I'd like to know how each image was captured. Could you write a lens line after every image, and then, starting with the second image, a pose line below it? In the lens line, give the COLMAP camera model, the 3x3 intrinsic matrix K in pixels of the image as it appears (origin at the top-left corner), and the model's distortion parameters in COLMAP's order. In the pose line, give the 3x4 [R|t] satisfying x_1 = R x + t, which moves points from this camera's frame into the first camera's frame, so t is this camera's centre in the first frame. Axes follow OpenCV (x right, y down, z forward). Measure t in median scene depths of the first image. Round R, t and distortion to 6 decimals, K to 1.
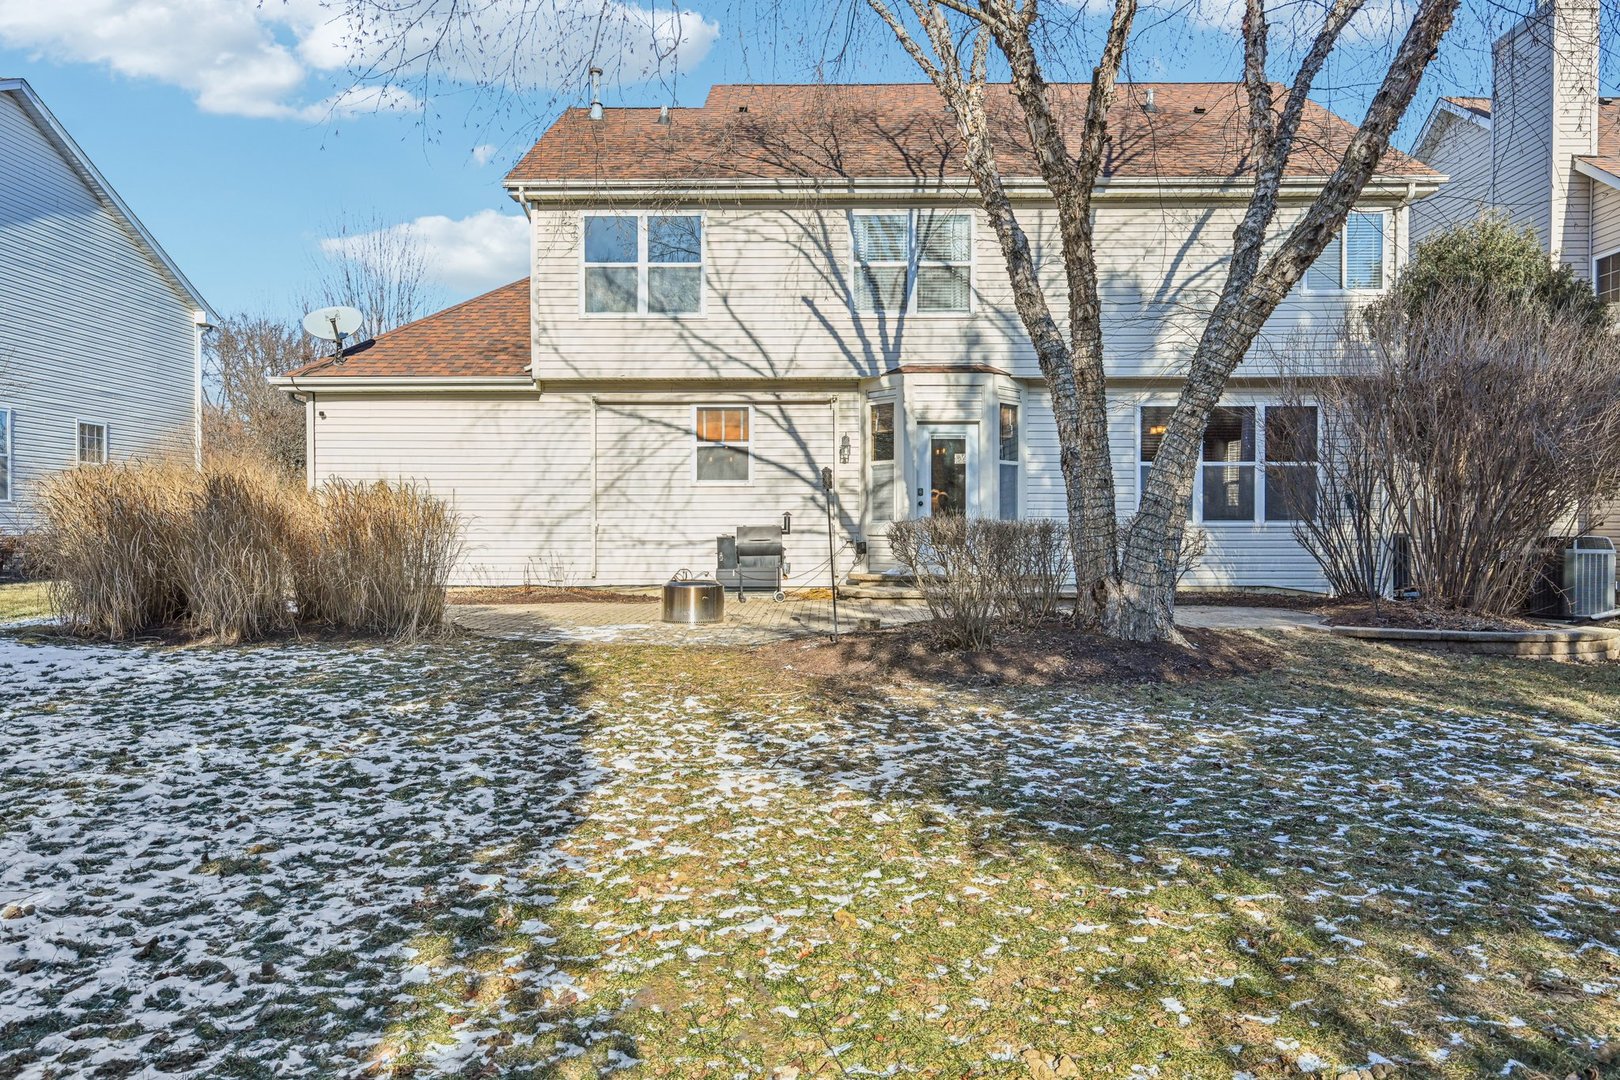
lens RADIAL K [[1045.2, 0, 810.6], [0, 1045.2, 539.0], [0, 0, 1]] dist [0.006205, 0.001792]
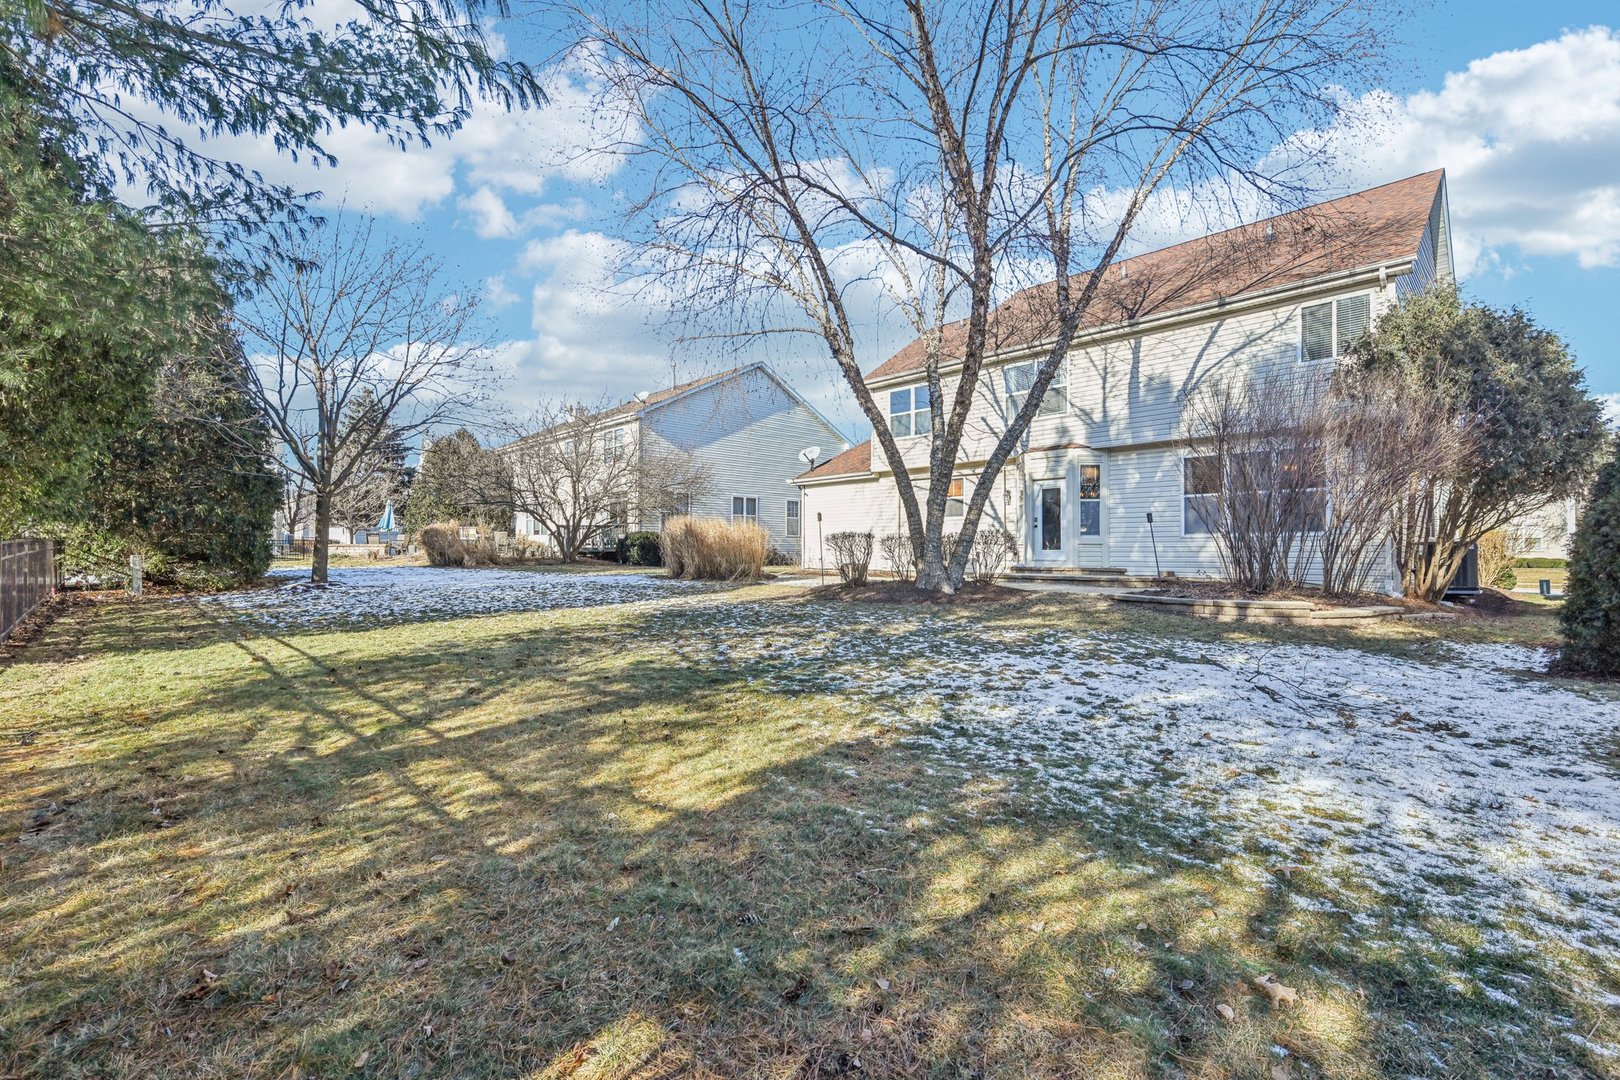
lens RADIAL K [[743.4, 0, 810.7], [0, 743.4, 543.4], [0, 0, 1]] dist [-0.000195, -0.000013]
pose [[0.683786, -0.007056, -0.729649, 0.749907], [0.000952, 0.999961, -0.008778, 0.005025], [0.729682, 0.005308, 0.683766, -0.127590]]
